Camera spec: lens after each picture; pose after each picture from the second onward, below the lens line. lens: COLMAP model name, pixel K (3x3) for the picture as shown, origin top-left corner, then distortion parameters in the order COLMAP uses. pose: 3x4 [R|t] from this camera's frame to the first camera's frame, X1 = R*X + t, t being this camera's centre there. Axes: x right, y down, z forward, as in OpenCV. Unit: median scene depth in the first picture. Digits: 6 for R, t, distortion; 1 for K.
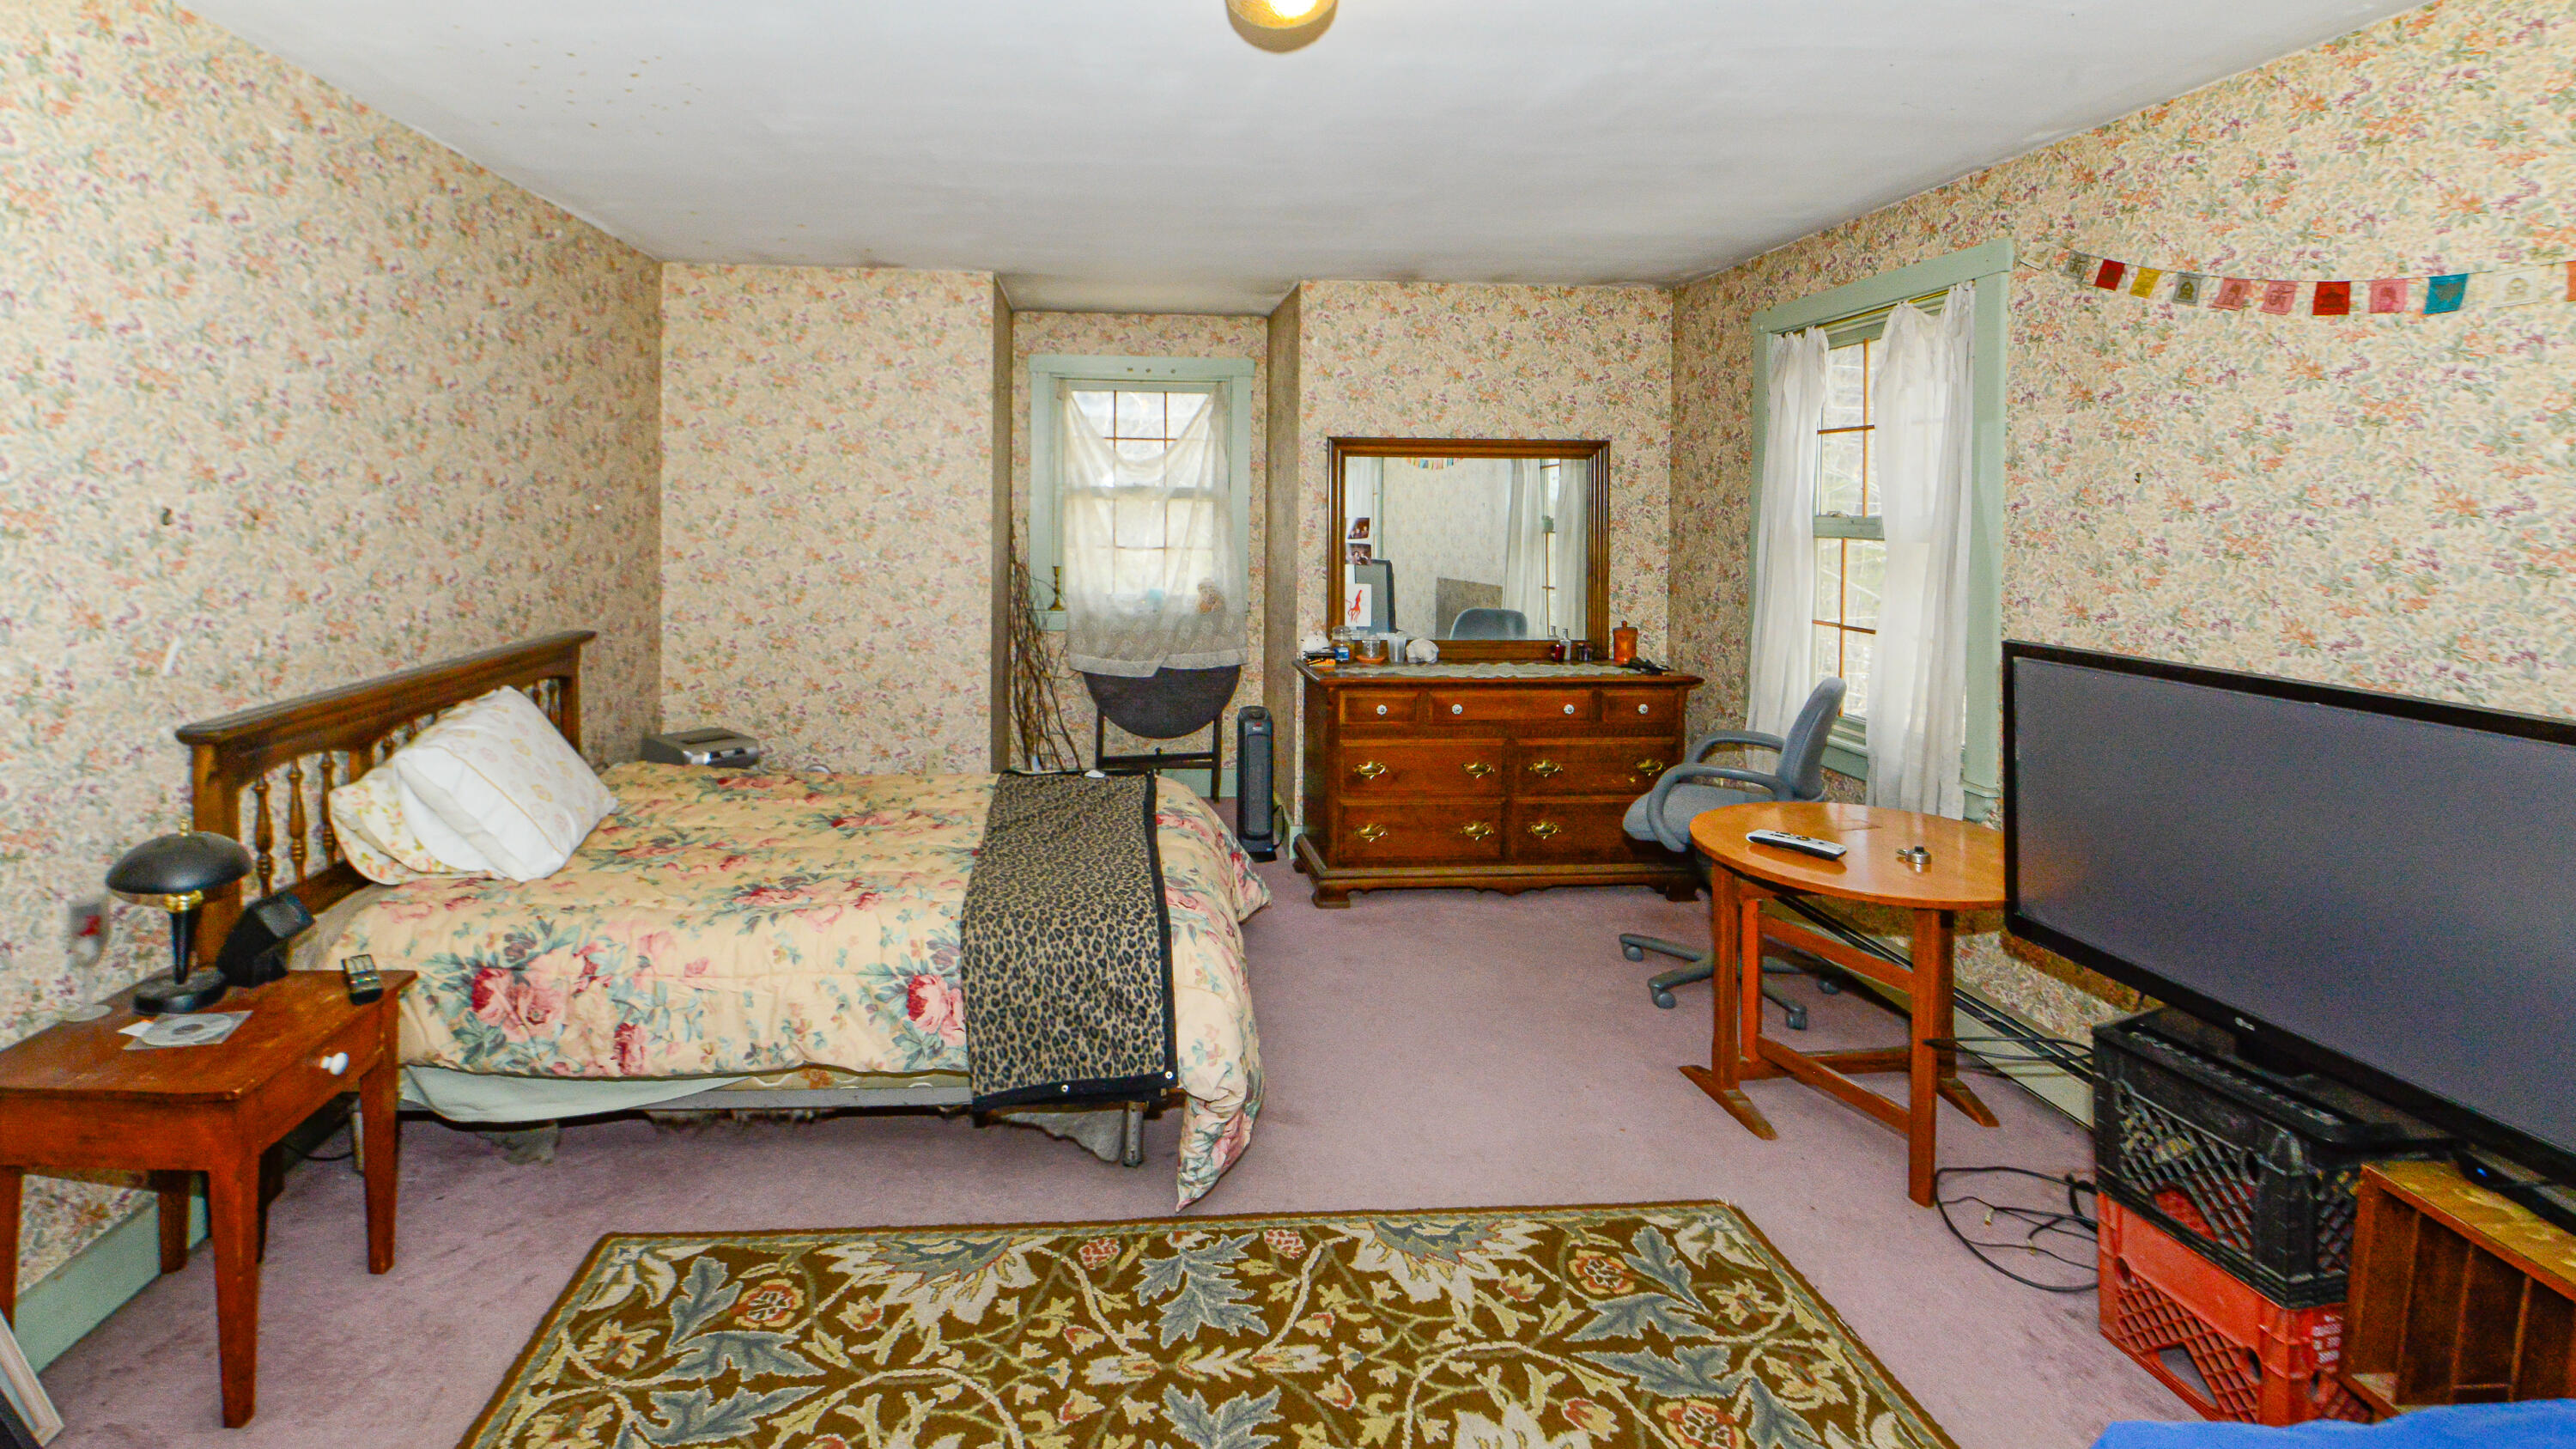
lens RADIAL K [[1188.8, 0, 1285.0], [0, 1188.8, 525.8], [0, 0, 1]] dist [-0.002903, -0.001005]
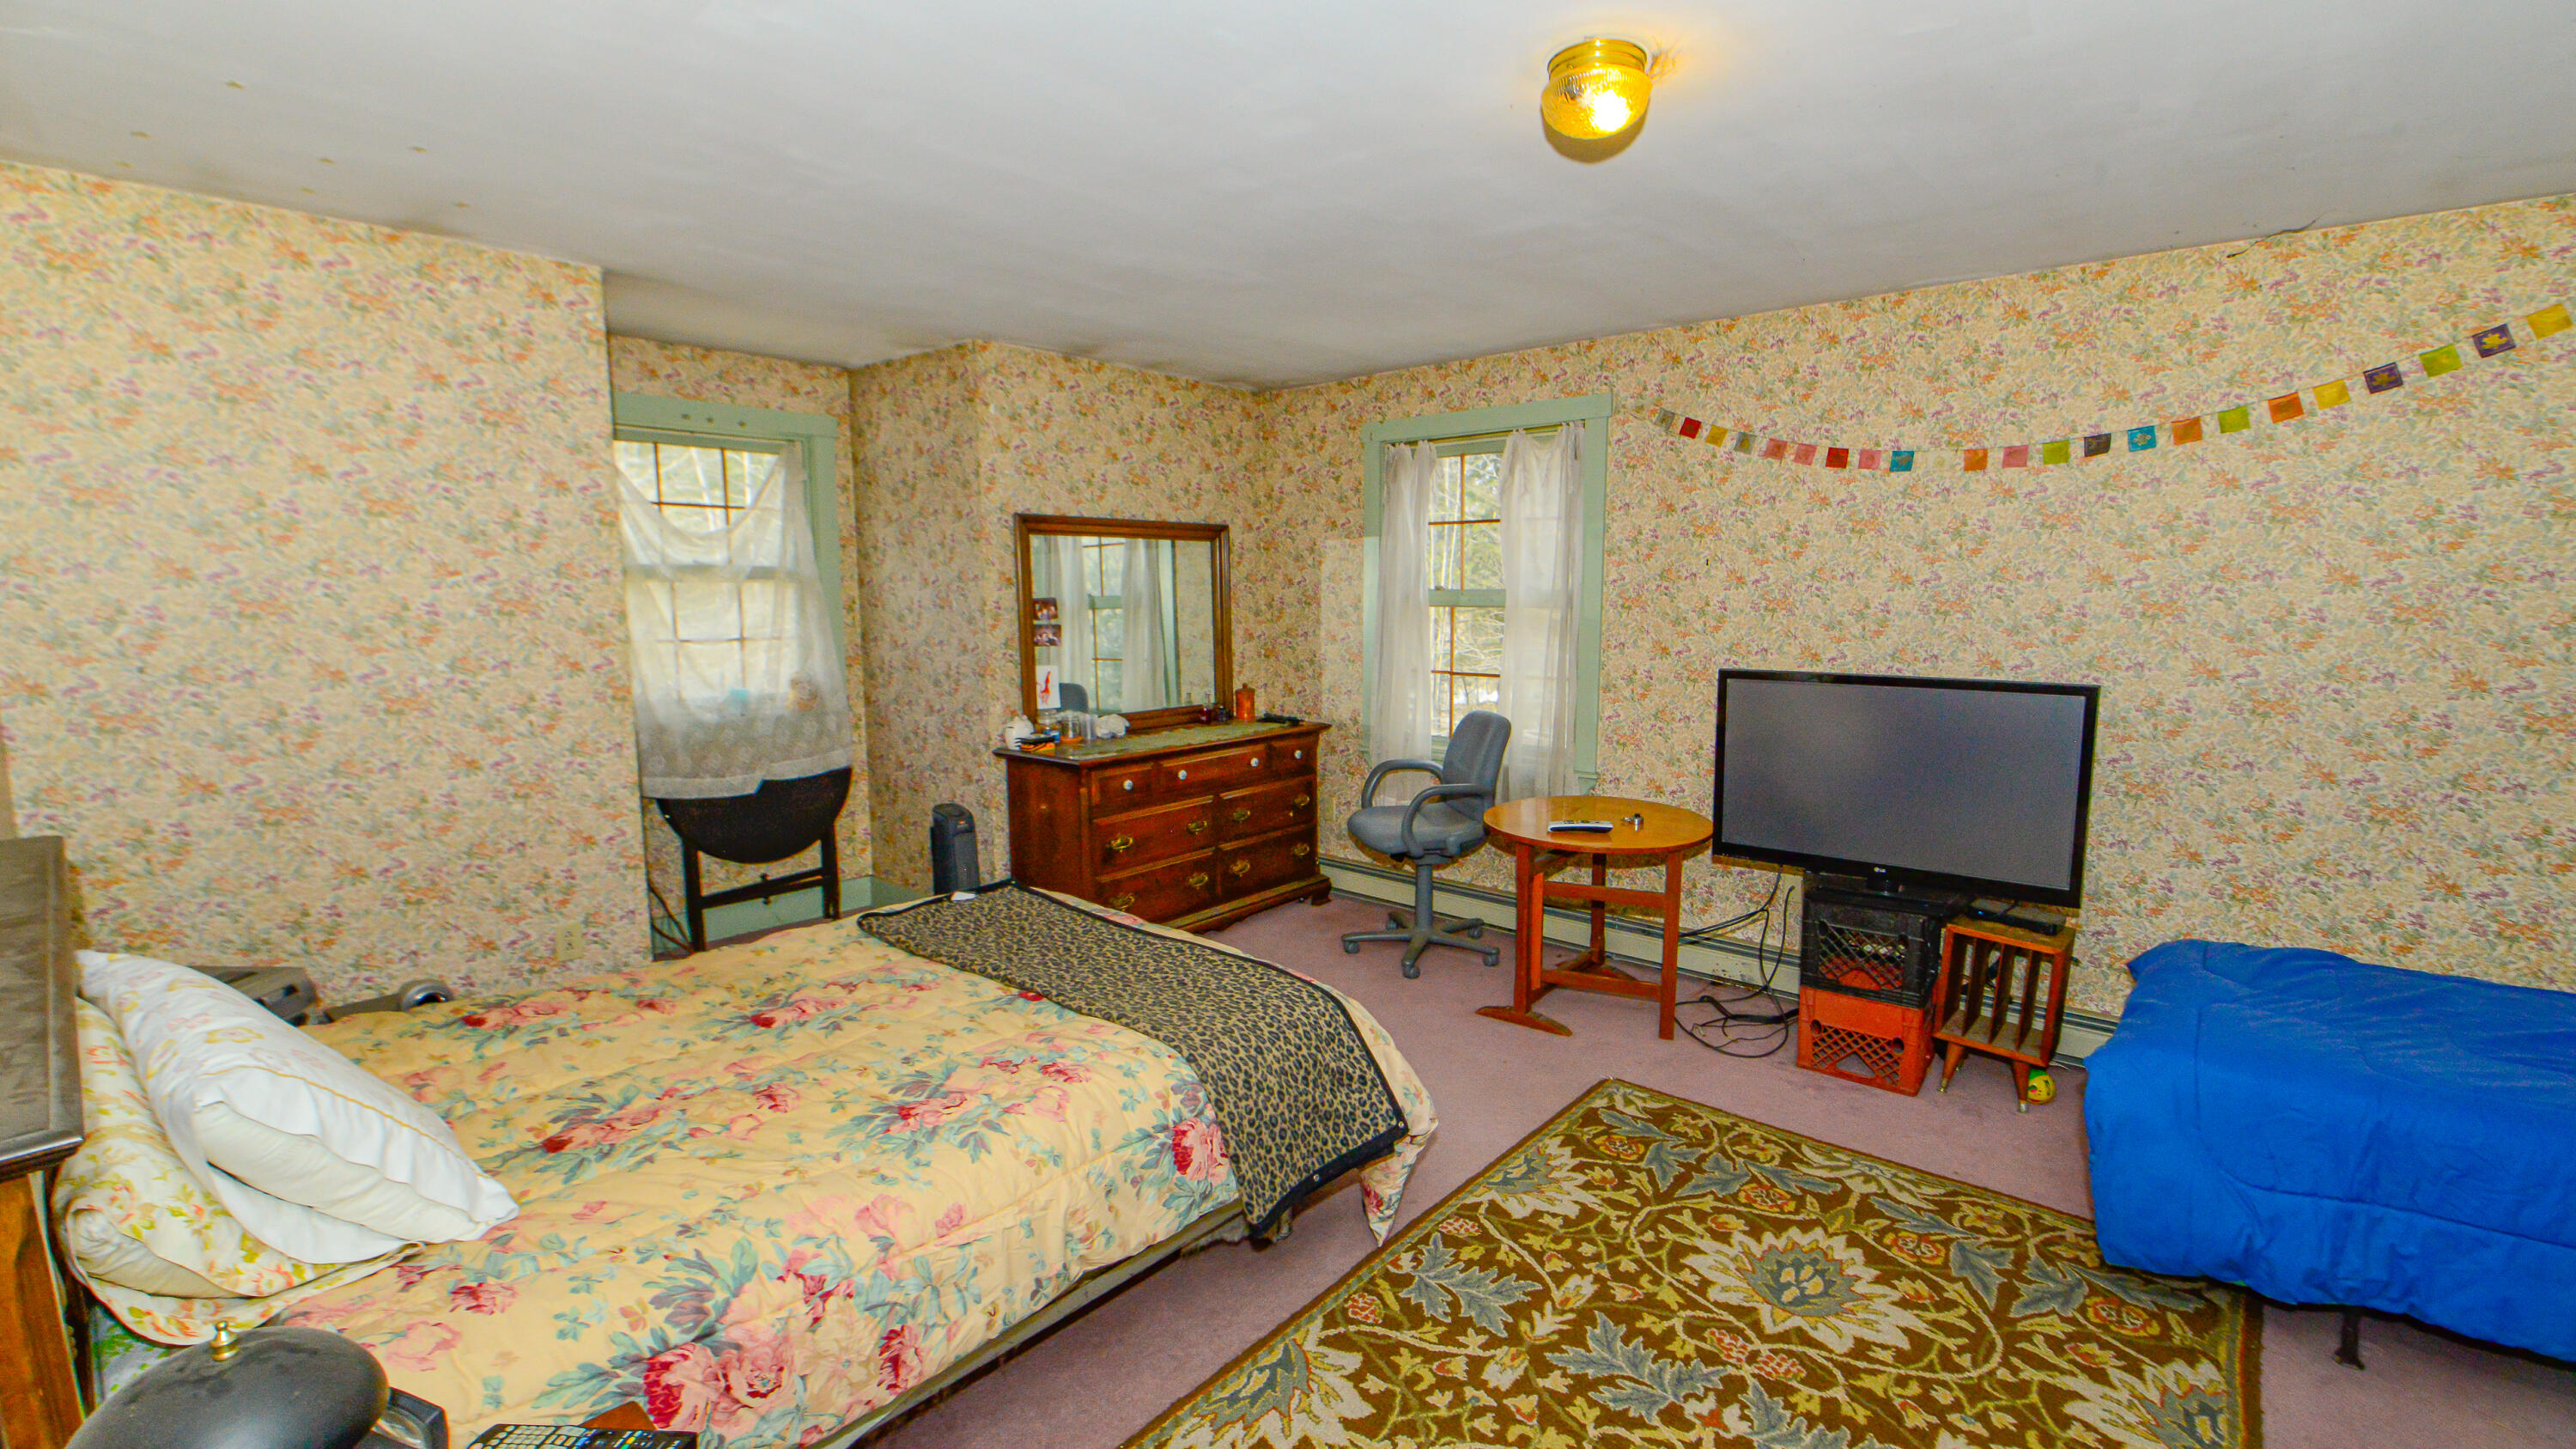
lens RADIAL K [[1095.3, 0, 1288.0], [0, 1095.3, 724.5], [0, 0, 1]] dist [-0.009868, -0.000489]
pose [[0.710591, -0.099434, 0.696544, -0.795956], [0.020853, 0.992505, 0.120410, -0.014483], [-0.703296, -0.071038, 0.707338, 0.391273]]
